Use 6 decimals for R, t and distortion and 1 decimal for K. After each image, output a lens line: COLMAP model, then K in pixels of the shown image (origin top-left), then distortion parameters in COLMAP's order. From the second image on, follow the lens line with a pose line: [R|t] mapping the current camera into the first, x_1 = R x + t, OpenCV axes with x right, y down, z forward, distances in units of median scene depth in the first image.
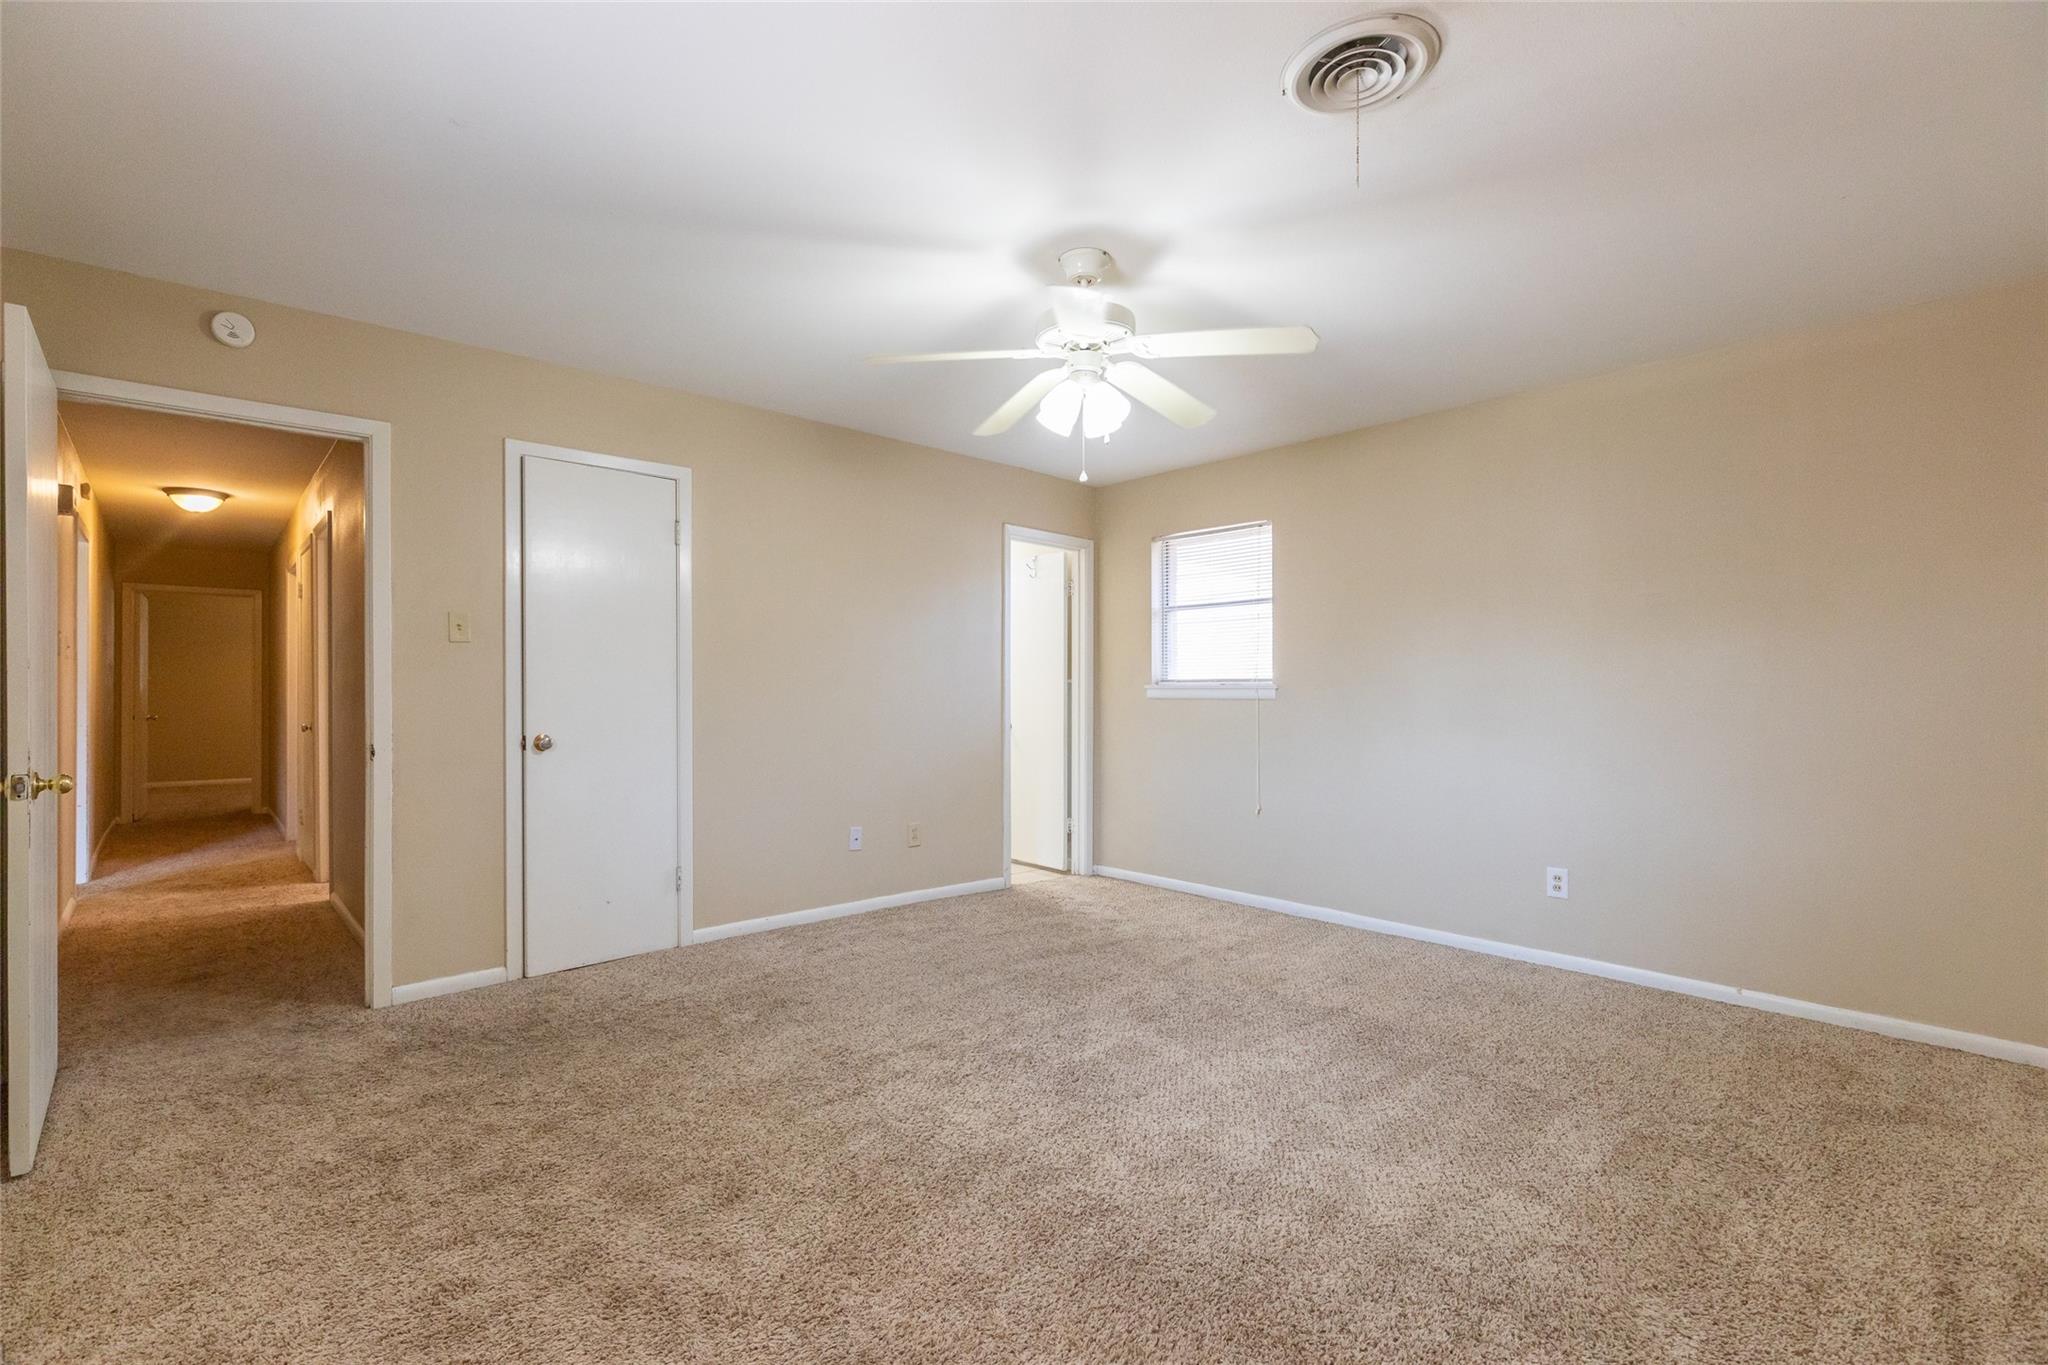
lens RADIAL K [[931.4, 0, 1006.5], [0, 931.4, 691.2], [0, 0, 1]] dist [0.005675, 0.000182]
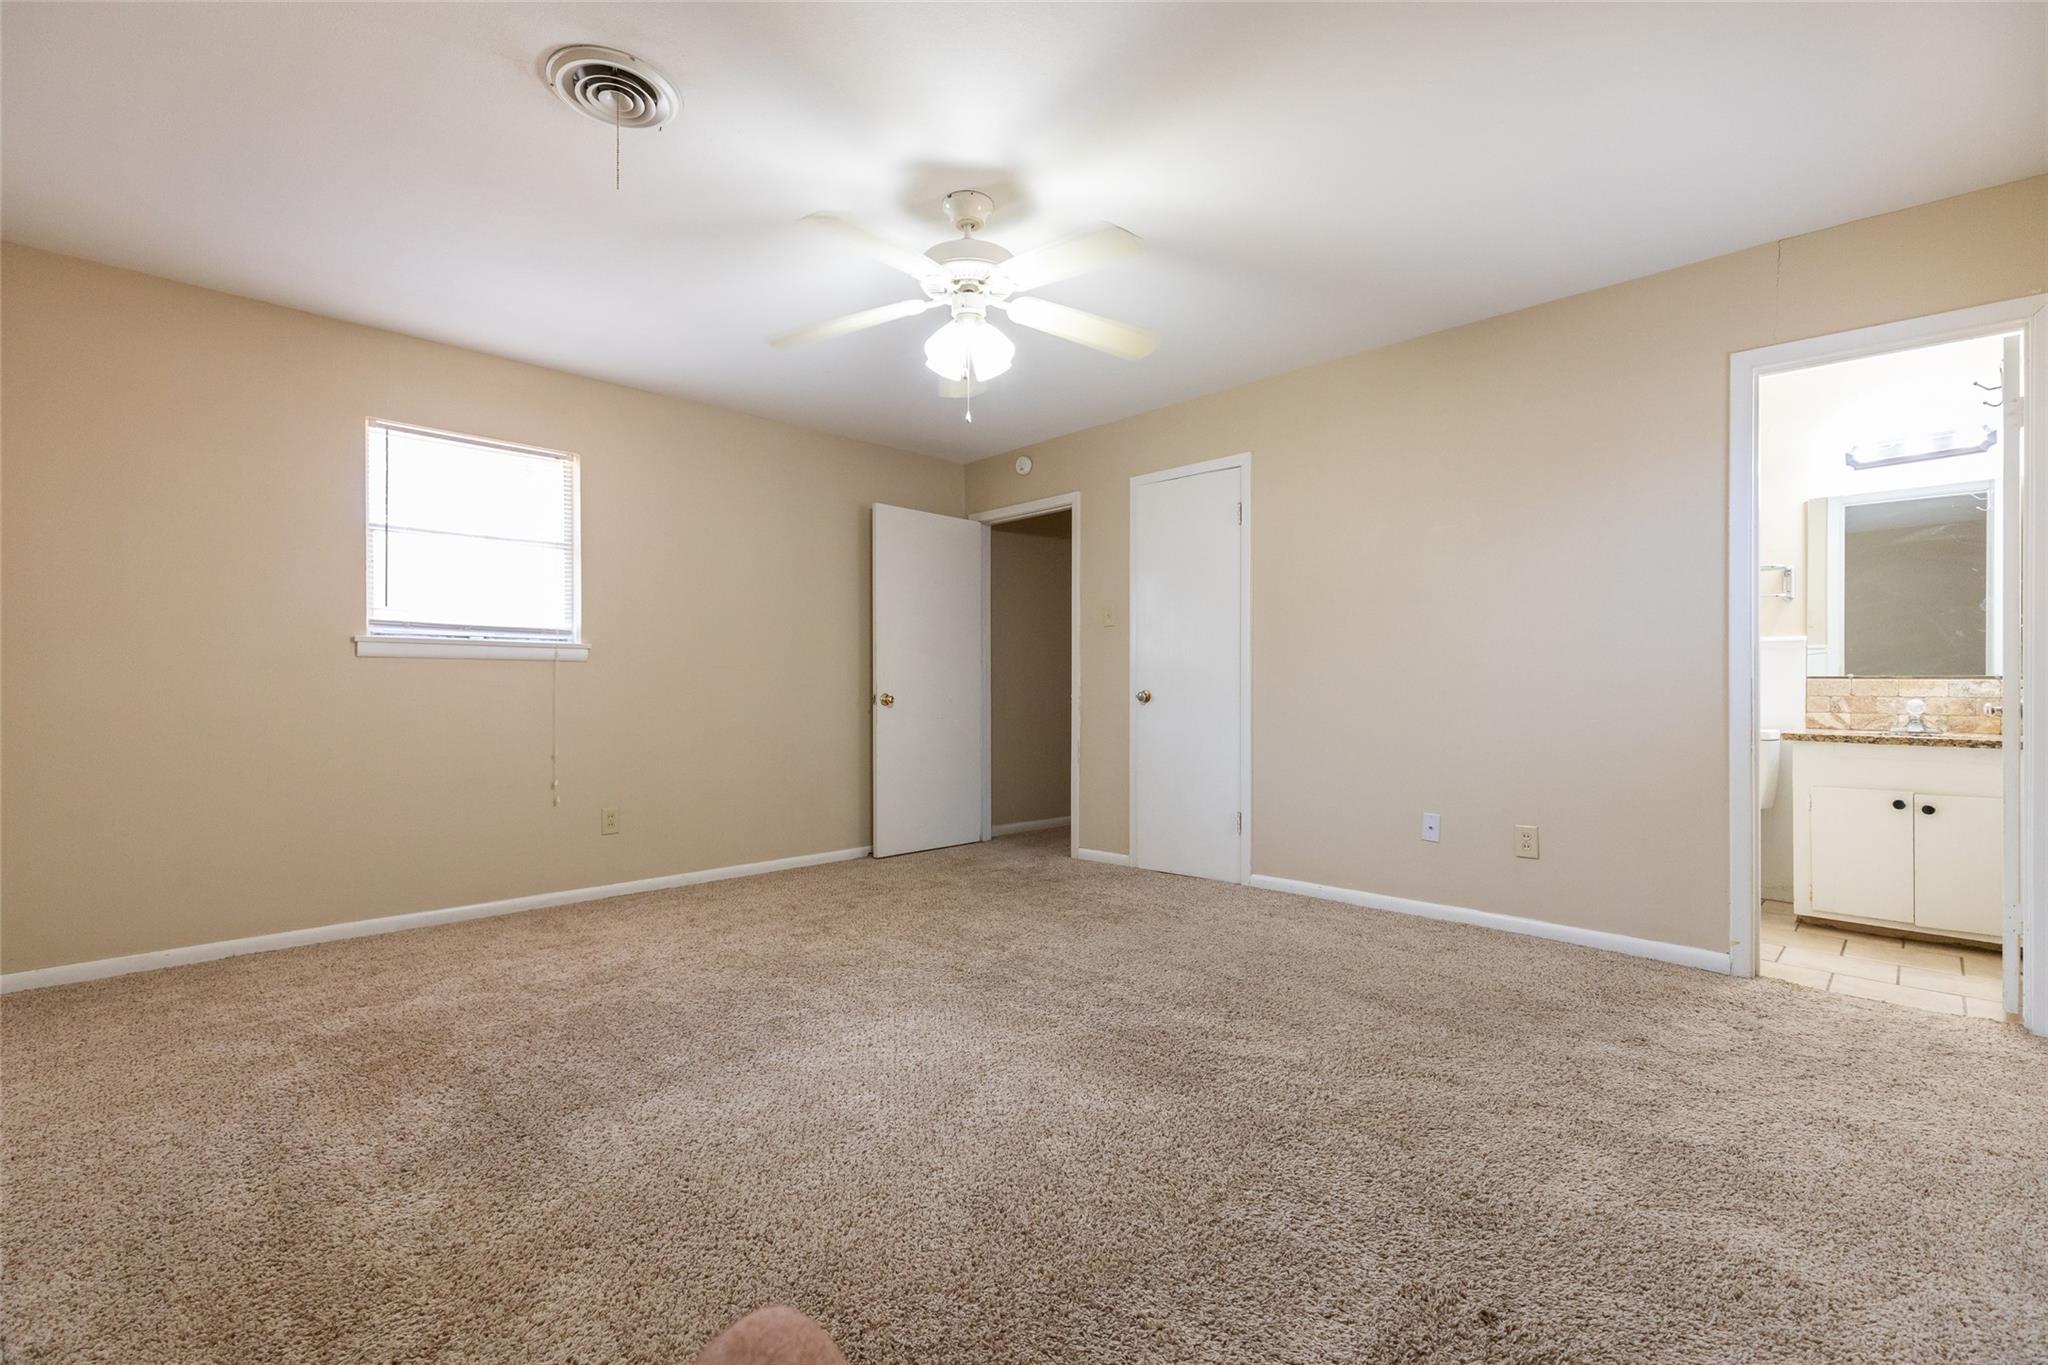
lens RADIAL K [[931.4, 0, 1006.5], [0, 931.4, 691.2], [0, 0, 1]] dist [0.005675, 0.000182]
pose [[0.029406, -0.000508, -0.999567, 0.837062], [0.001065, 0.999999, -0.000476, 0.047656], [0.999567, -0.001051, 0.029407, 0.762678]]
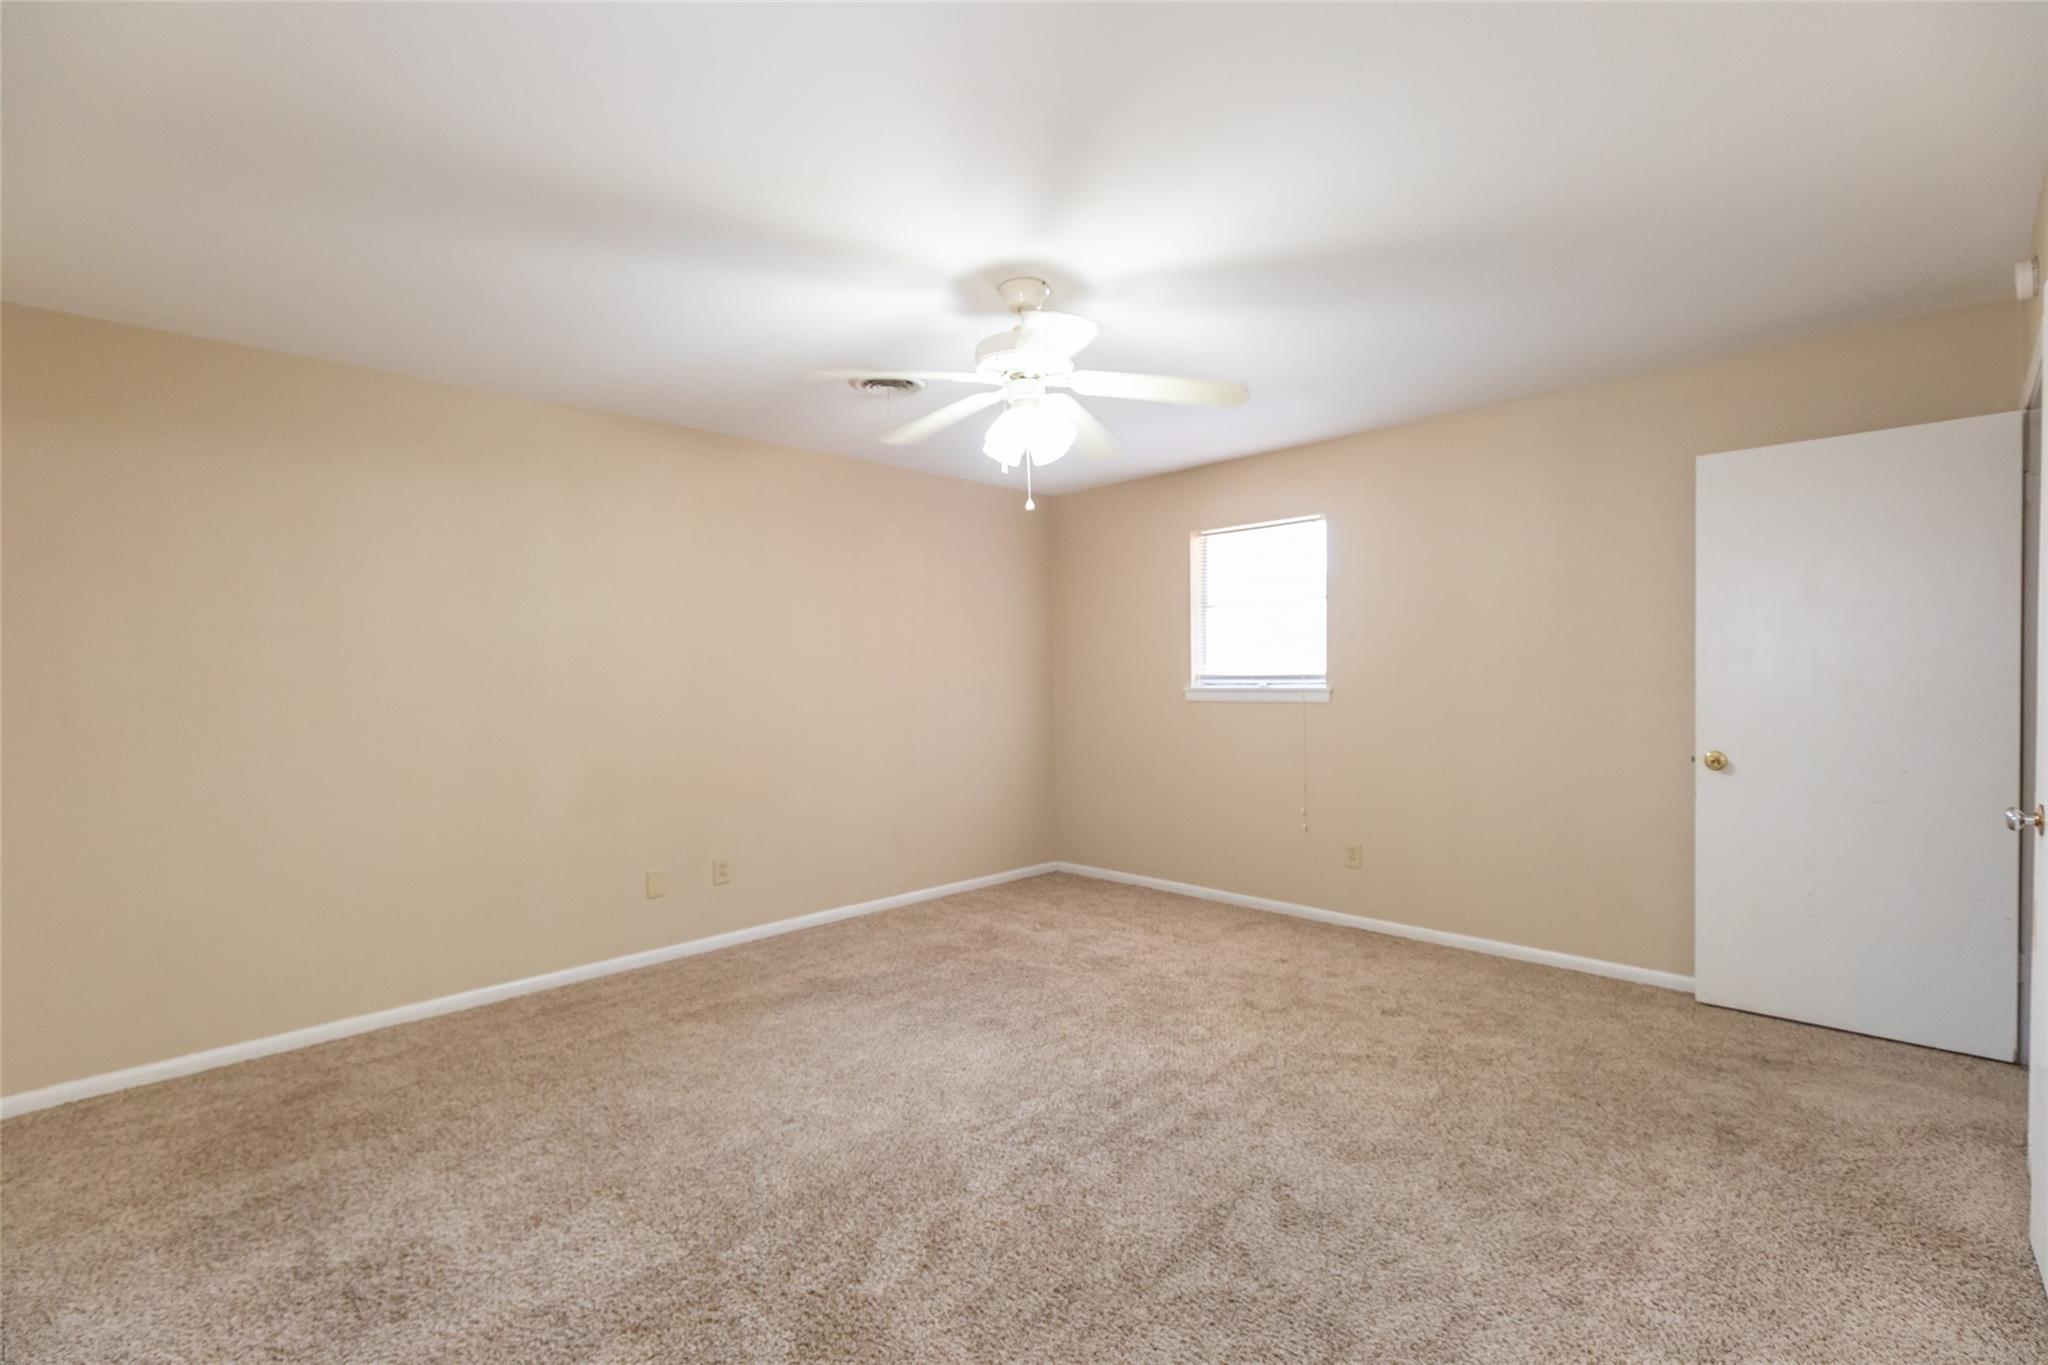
lens RADIAL K [[907.8, 0, 1019.5], [0, 907.8, 696.3], [0, 0, 1]] dist [0.001828, 0.000069]
pose [[-0.999586, 0.020545, -0.020133, 0.086395], [0.020090, 0.999544, 0.022524, -0.038699], [0.020586, 0.022110, -0.999544, 1.507051]]
